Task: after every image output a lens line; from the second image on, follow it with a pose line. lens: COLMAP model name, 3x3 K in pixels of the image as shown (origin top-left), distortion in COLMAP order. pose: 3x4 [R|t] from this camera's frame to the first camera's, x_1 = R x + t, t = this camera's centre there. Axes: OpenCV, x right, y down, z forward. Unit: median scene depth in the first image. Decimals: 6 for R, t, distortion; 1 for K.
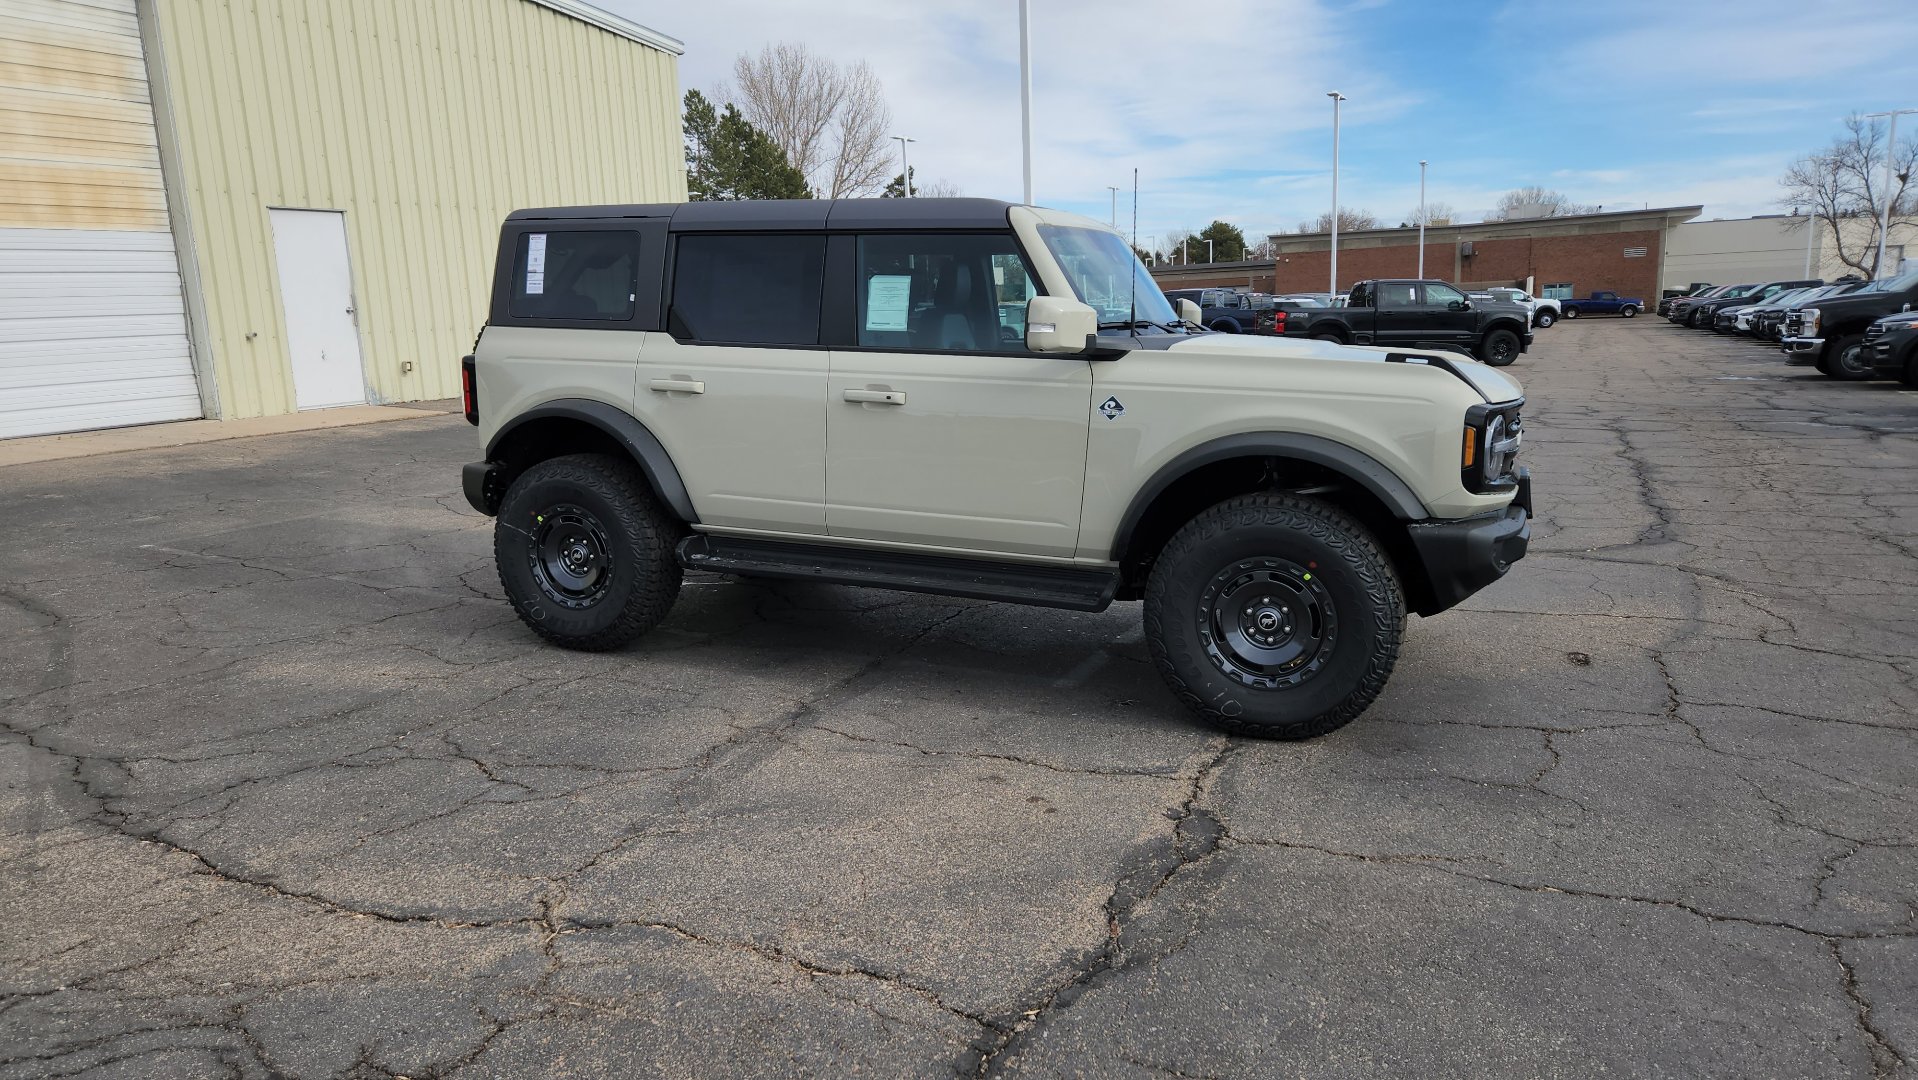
lens RADIAL K [[1300.3, 0, 927.4], [0, 1300.3, 550.7], [0, 0, 1]] dist [0.081387, -0.072522]
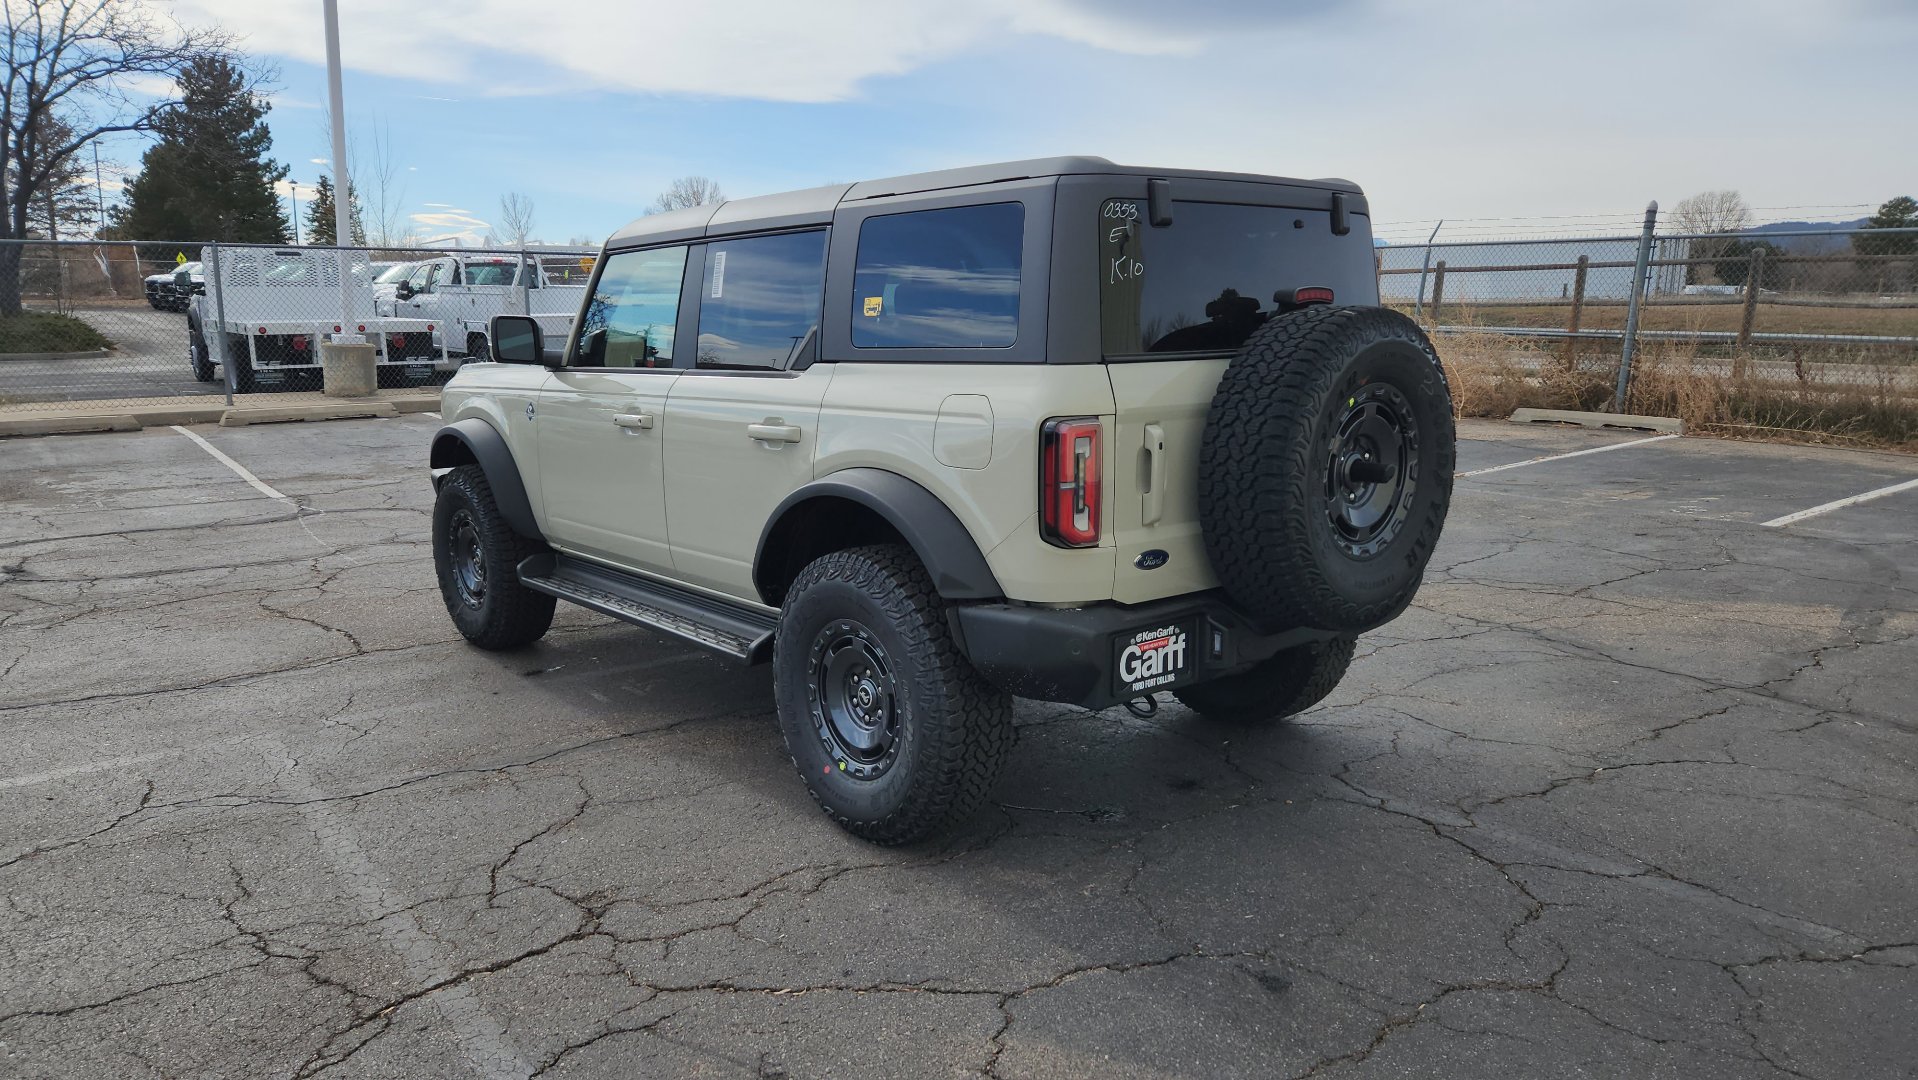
lens RADIAL K [[1277.7, 0, 959.0], [0, 1277.7, 540.0], [0, 0, 1]] dist [0.069355, -0.056972]
pose [[-0.907968, -0.065939, 0.413820, -0.461693], [0.084912, 0.938103, 0.335786, -0.351873], [-0.410347, 0.340021, -0.846168, 1.863445]]
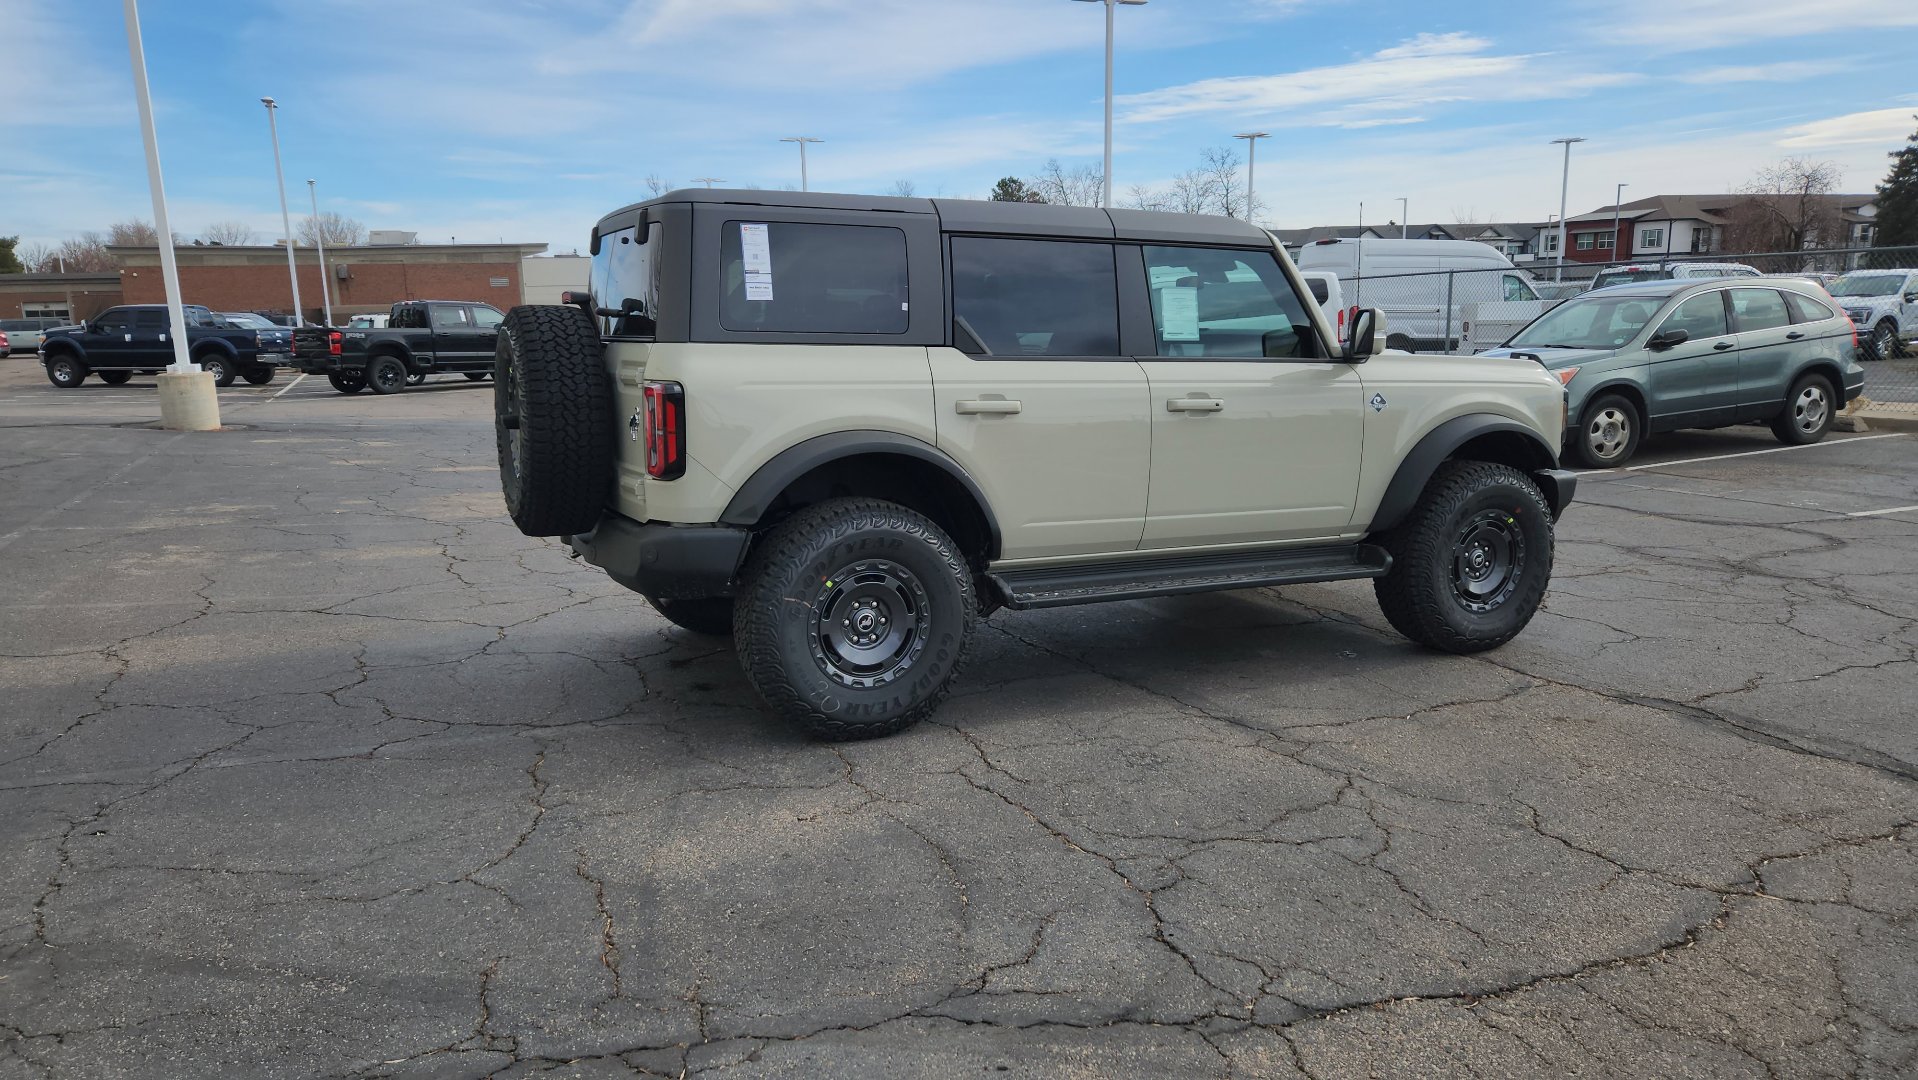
lens RADIAL K [[1293.7, 0, 936.2], [0, 1293.7, 535.0], [0, 0, 1]] dist [0.080491, -0.066736]
pose [[0.646994, -0.118531, 0.753226, -0.879157], [0.139967, 0.989520, 0.035489, -0.075929], [-0.749539, 0.082466, 0.656804, 0.456736]]
